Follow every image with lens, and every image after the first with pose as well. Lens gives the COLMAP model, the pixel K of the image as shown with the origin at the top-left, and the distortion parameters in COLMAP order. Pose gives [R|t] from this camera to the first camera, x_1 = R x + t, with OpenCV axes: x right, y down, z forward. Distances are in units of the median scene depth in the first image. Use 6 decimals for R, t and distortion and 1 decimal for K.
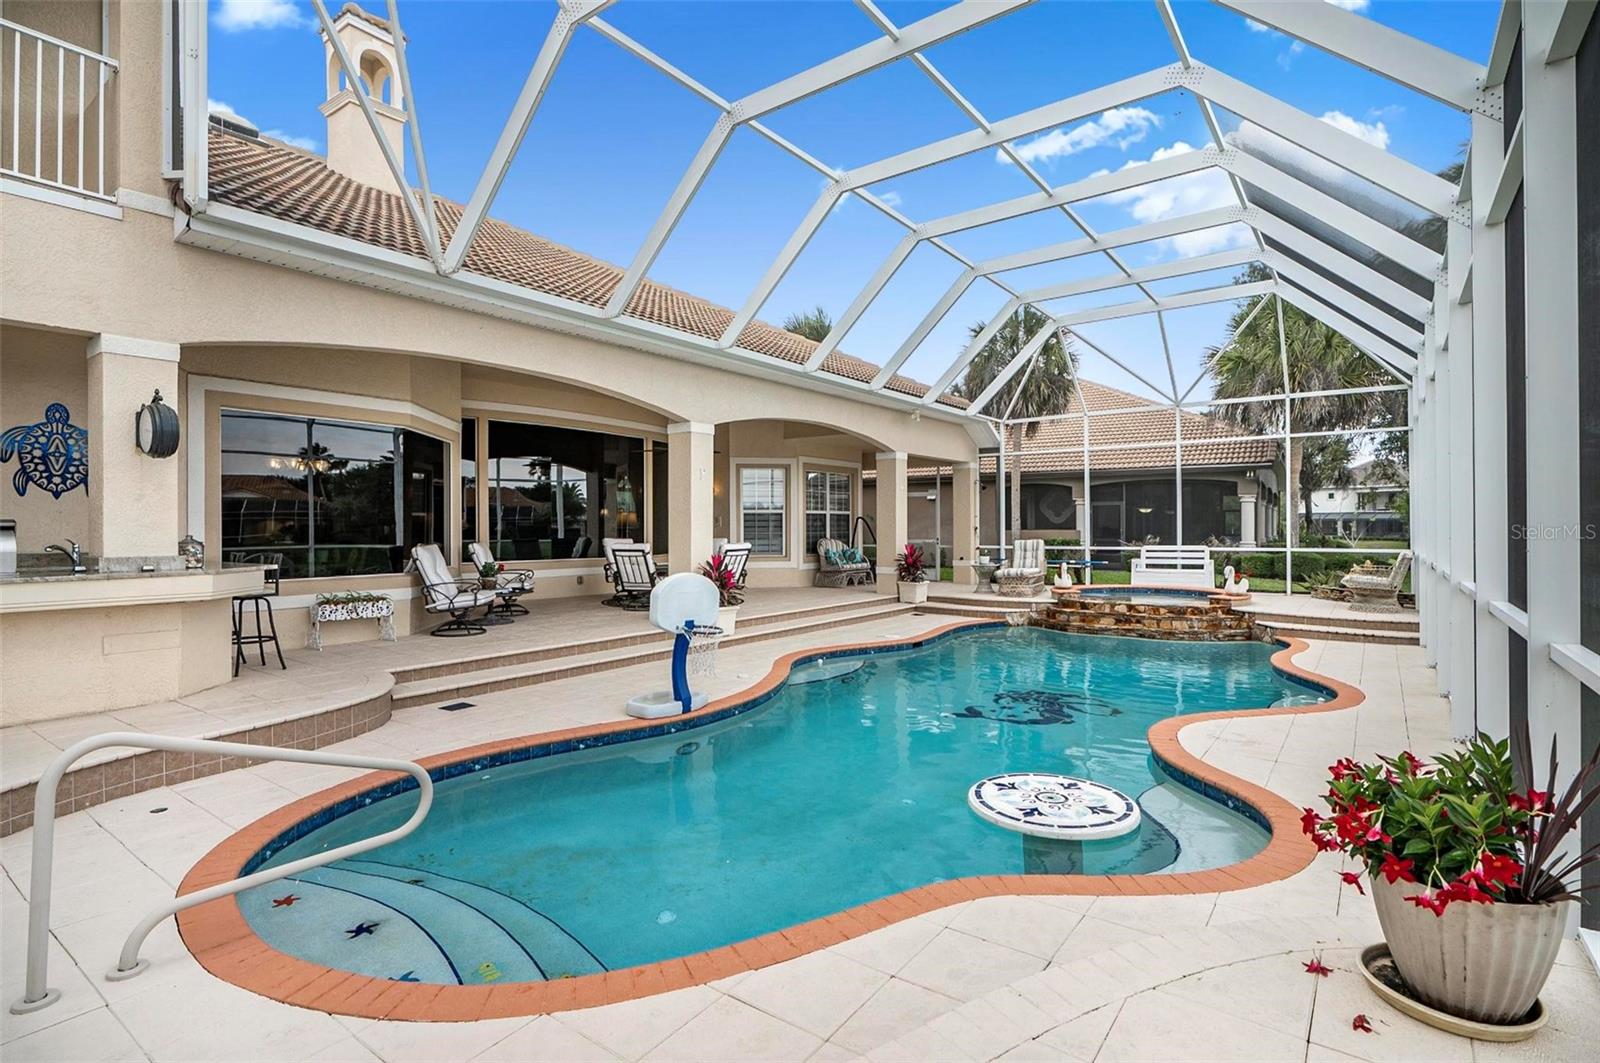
lens RADIAL K [[785.1, 0, 815.2], [0, 785.1, 521.9], [0, 0, 1]] dist [0.004333, 0.000189]
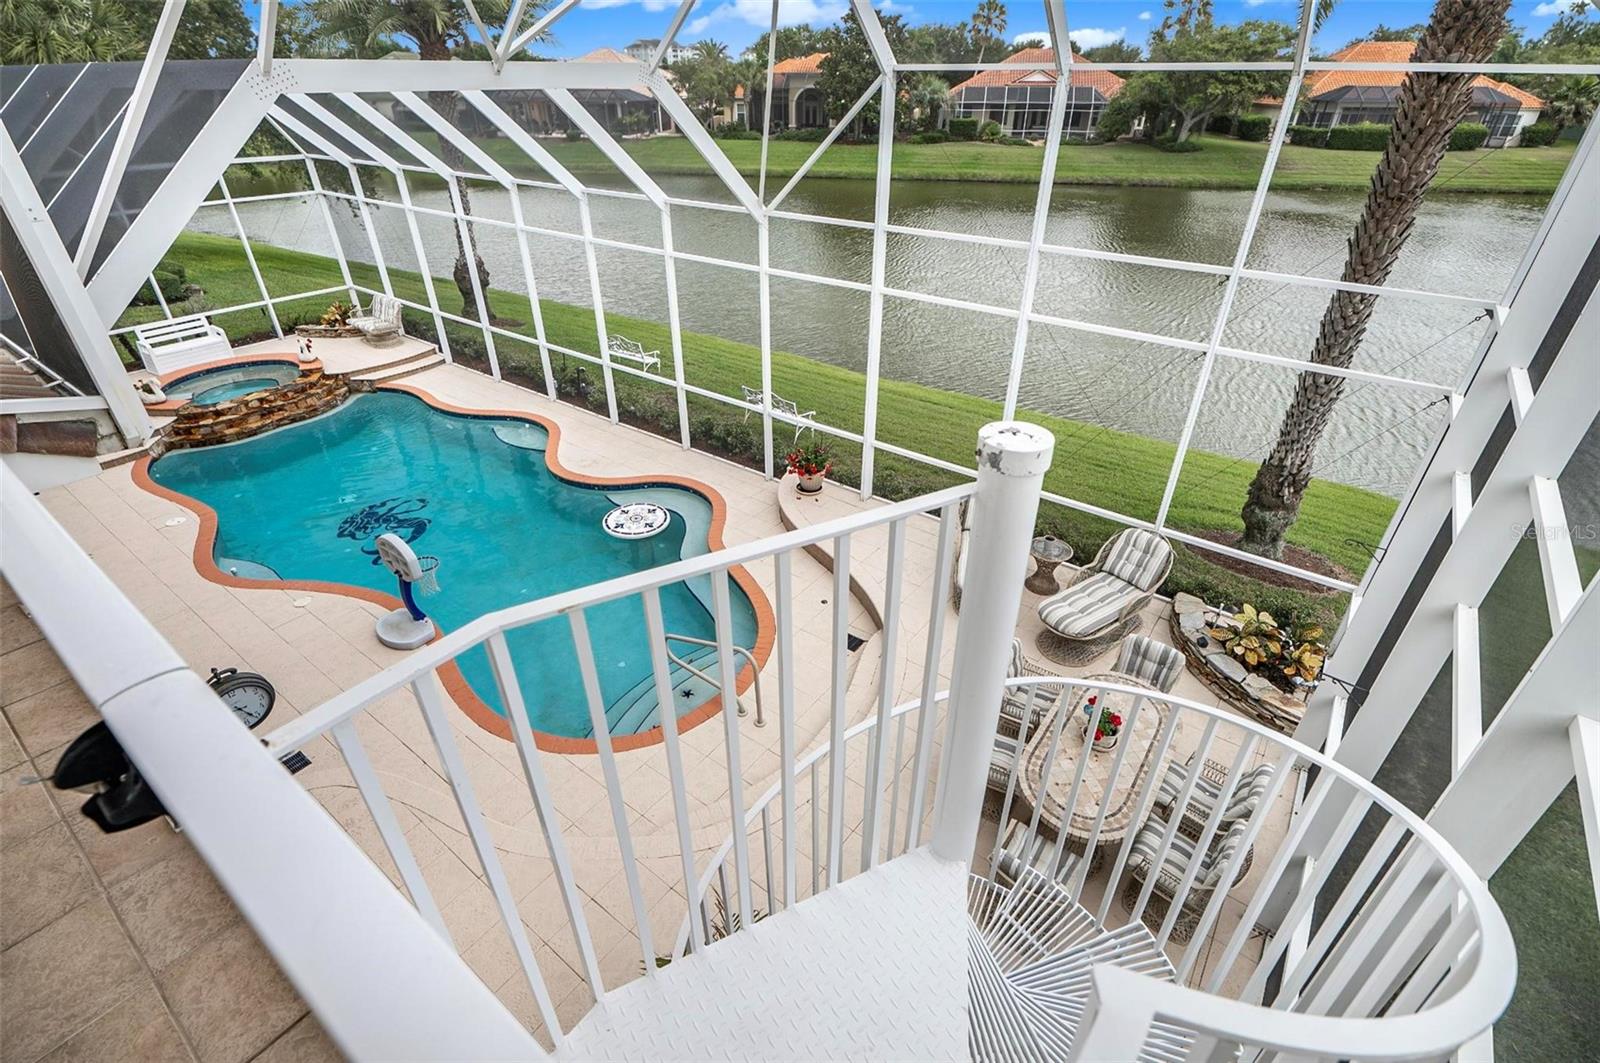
lens RADIAL K [[733.0, 0, 802.2], [0, 733.0, 525.6], [0, 0, 1]] dist [0.005541, -0.001878]
pose [[0.021276, -0.519700, 0.854084, -0.579114], [-0.007387, 0.854172, 0.519938, -0.288842], [-0.999746, -0.017371, 0.014334, 0.158033]]
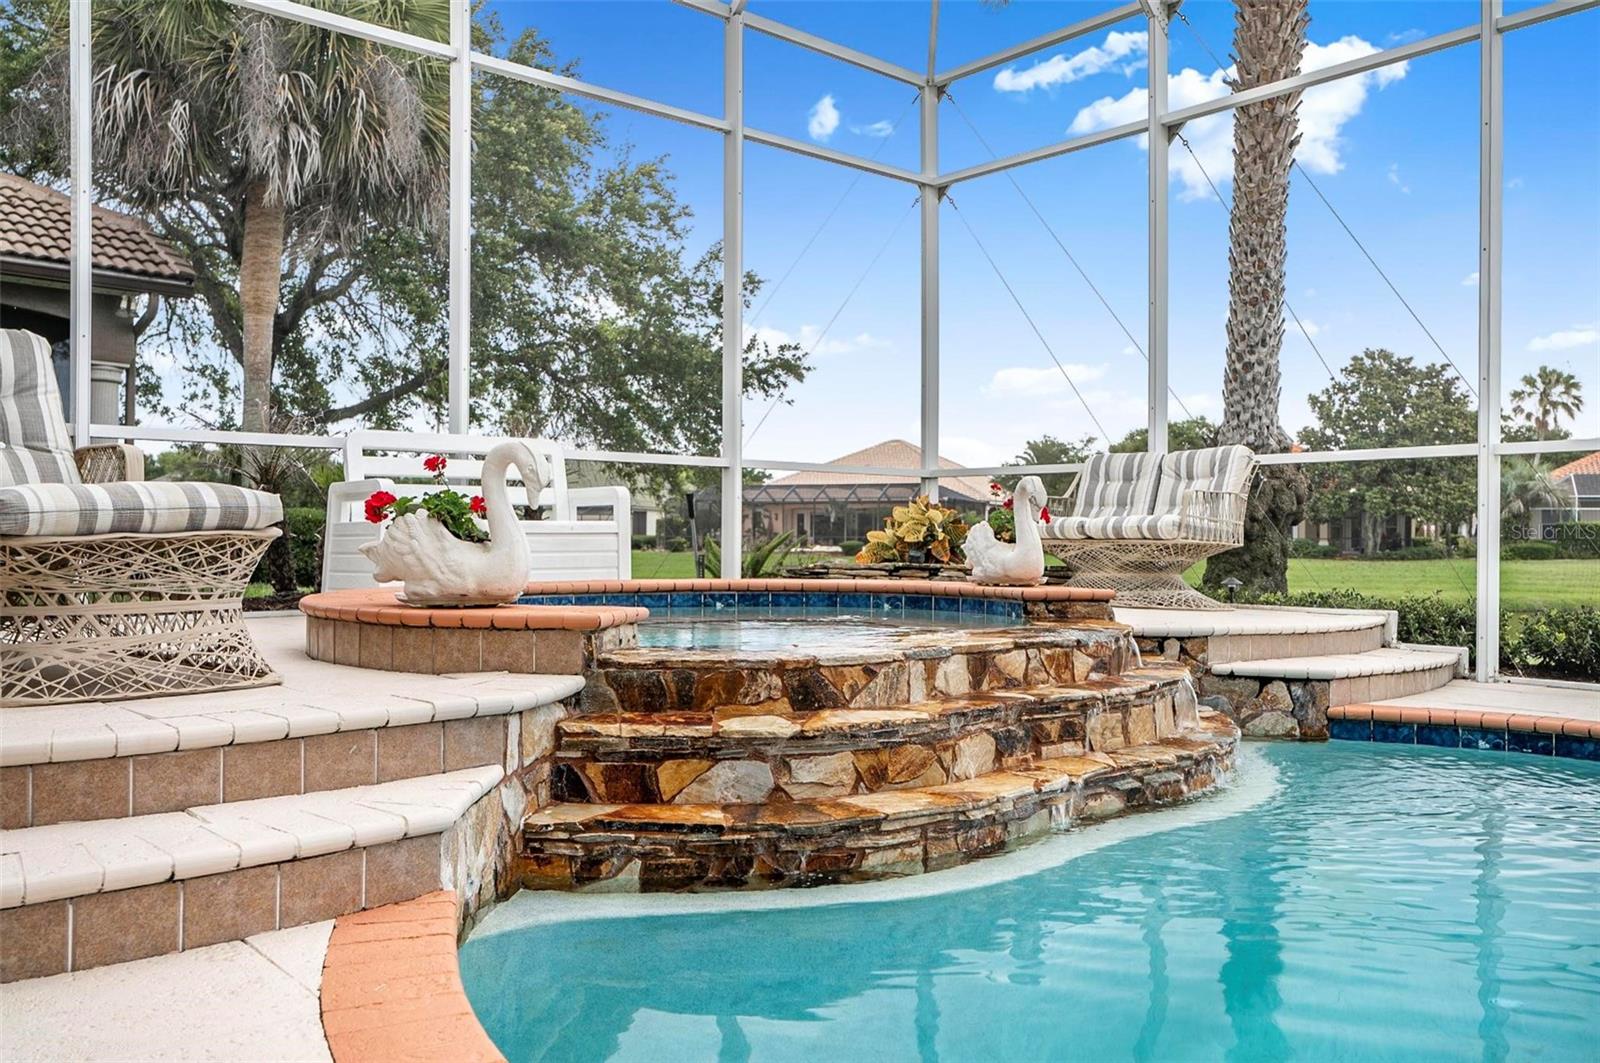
lens RADIAL K [[1276.2, 0, 808.5], [0, 1276.2, 521.4], [0, 0, 1]] dist [0.004015, 0.021652]
pose [[0.234167, 0.016356, 0.972059, 0.077835], [-0.013520, 0.999817, -0.013567, 0.072818], [-0.972102, -0.009965, 0.234346, 0.901881]]
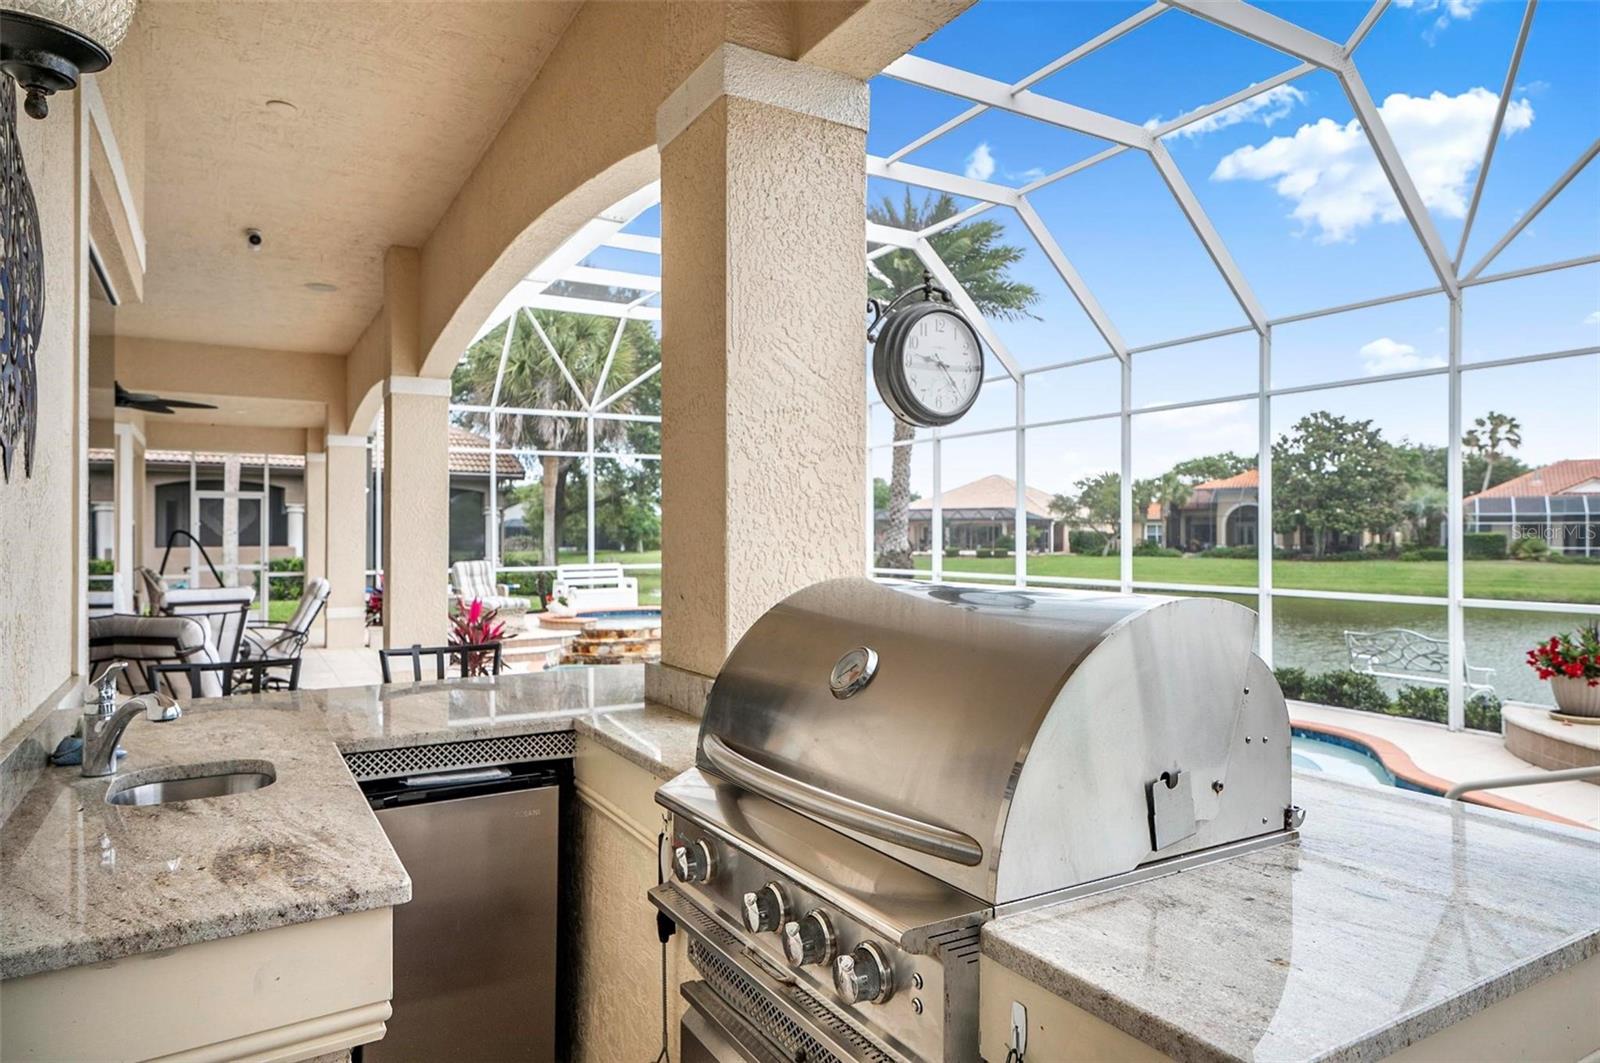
lens RADIAL K [[962.0, 0, 809.4], [0, 962.0, 527.1], [0, 0, 1]] dist [0.002476, 0.003212]
pose [[0.399671, 0.008923, 0.916615, -0.563345], [-0.006566, 0.999955, -0.006872, -0.009233], [-0.916635, -0.003273, 0.399712, 0.347380]]
